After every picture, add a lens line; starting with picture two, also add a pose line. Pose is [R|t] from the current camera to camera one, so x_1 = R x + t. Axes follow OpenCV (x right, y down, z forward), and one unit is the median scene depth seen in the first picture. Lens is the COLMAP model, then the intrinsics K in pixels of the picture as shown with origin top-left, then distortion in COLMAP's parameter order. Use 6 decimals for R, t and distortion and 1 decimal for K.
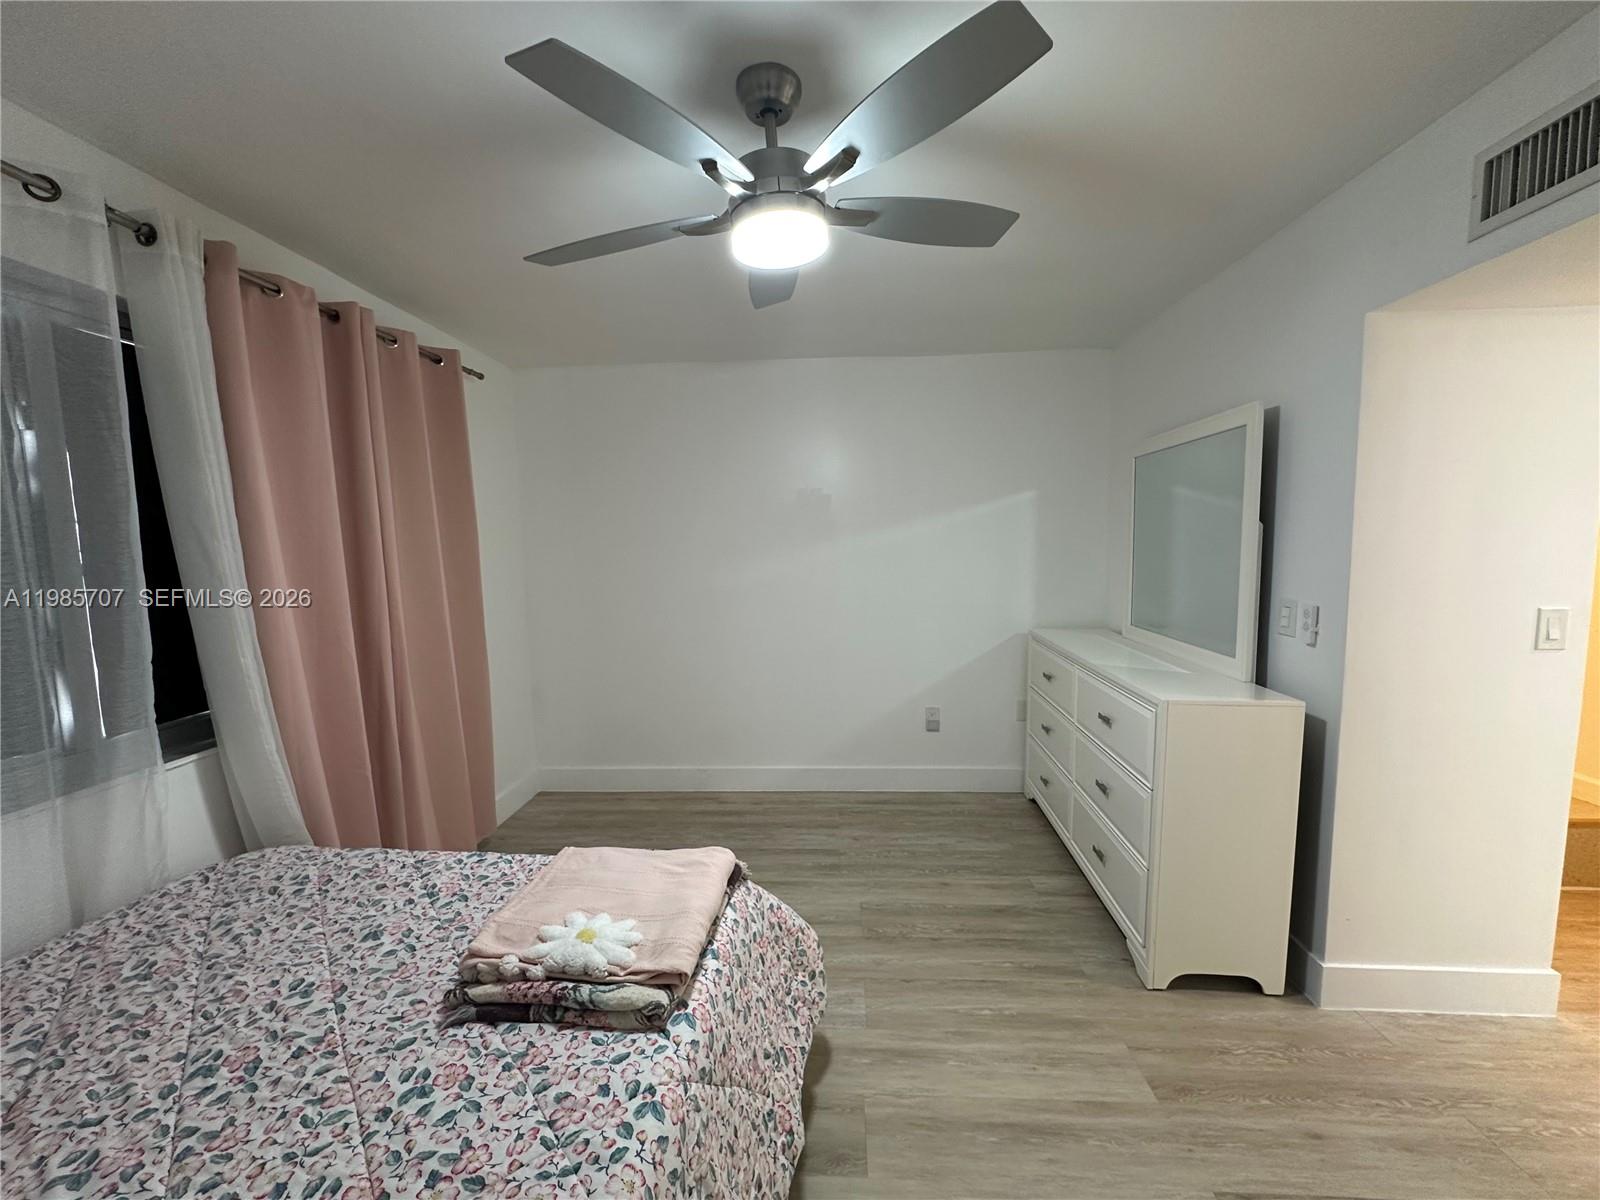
lens RADIAL K [[638.3, 0, 797.6], [0, 638.3, 603.1], [0, 0, 1]] dist [-0.002312, -0.000241]
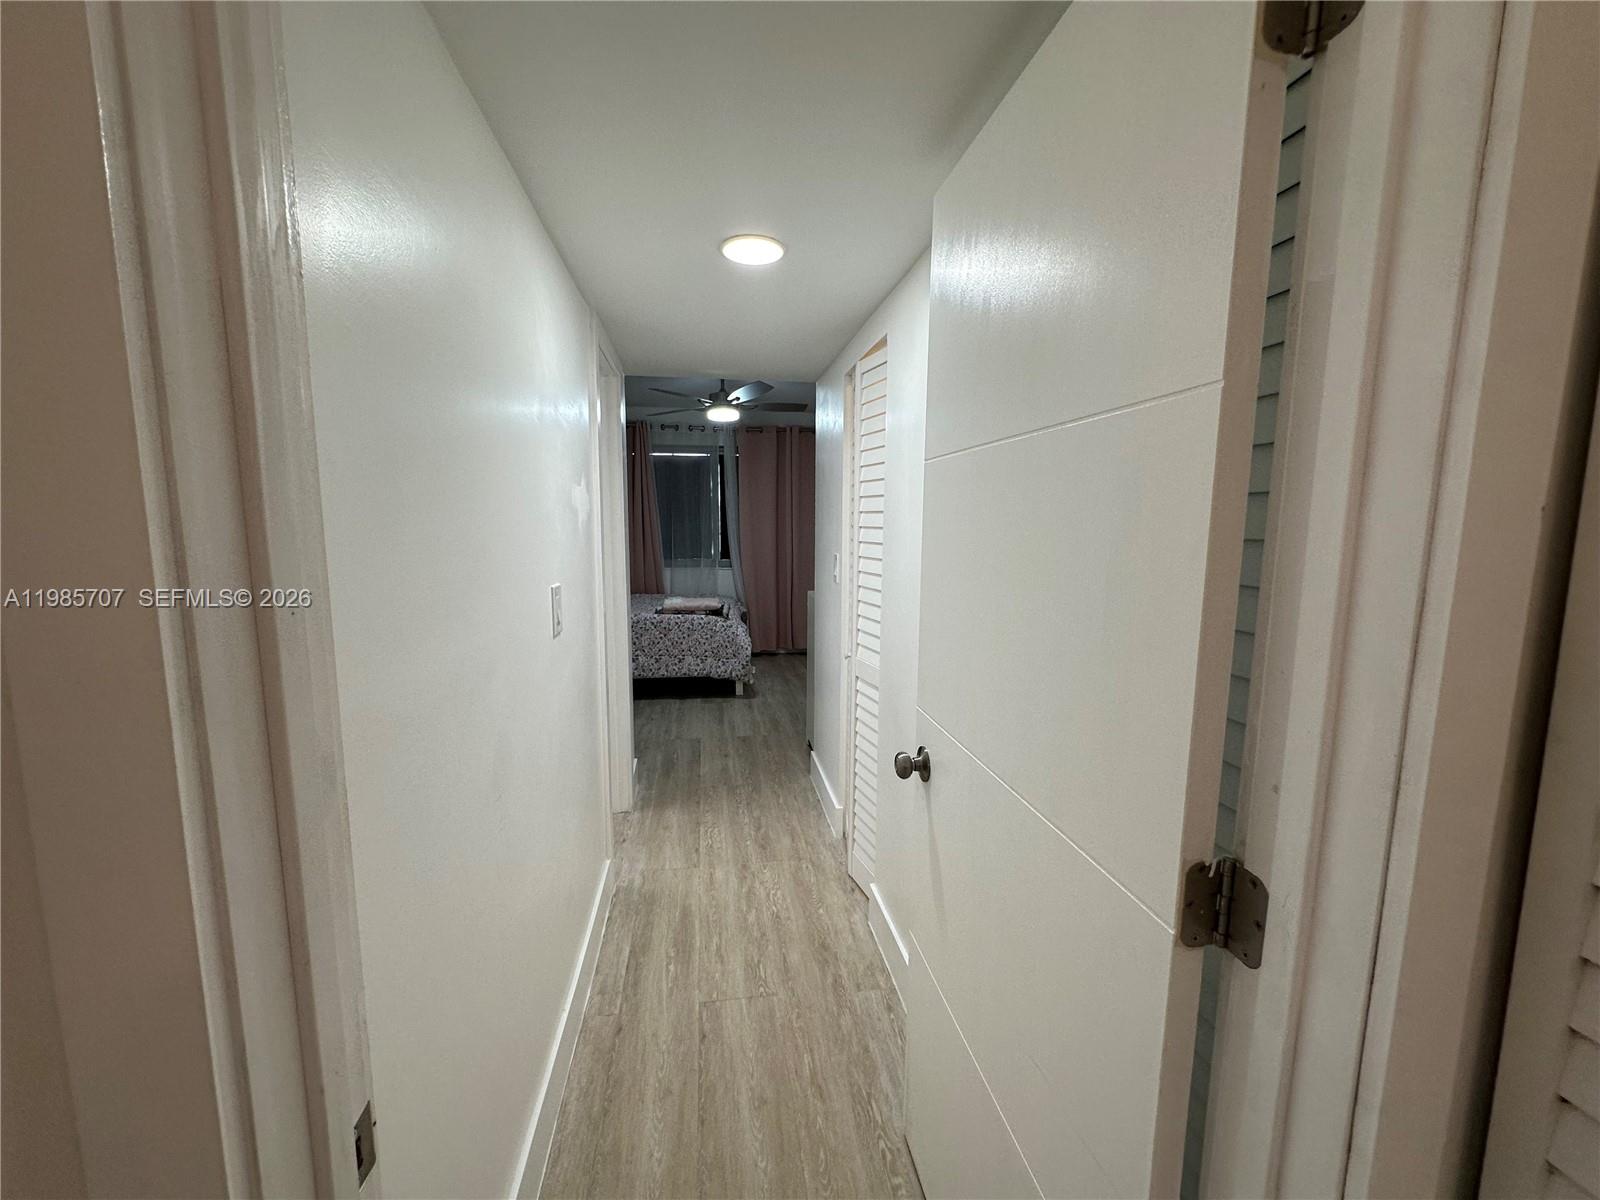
lens RADIAL K [[638.3, 0, 797.6], [0, 638.3, 603.1], [0, 0, 1]] dist [-0.002312, -0.000241]
pose [[0.200822, 0.147622, -0.968441, 2.921171], [-0.110937, 0.985648, 0.127240, -0.073691], [0.973326, 0.081883, 0.214317, 0.642122]]
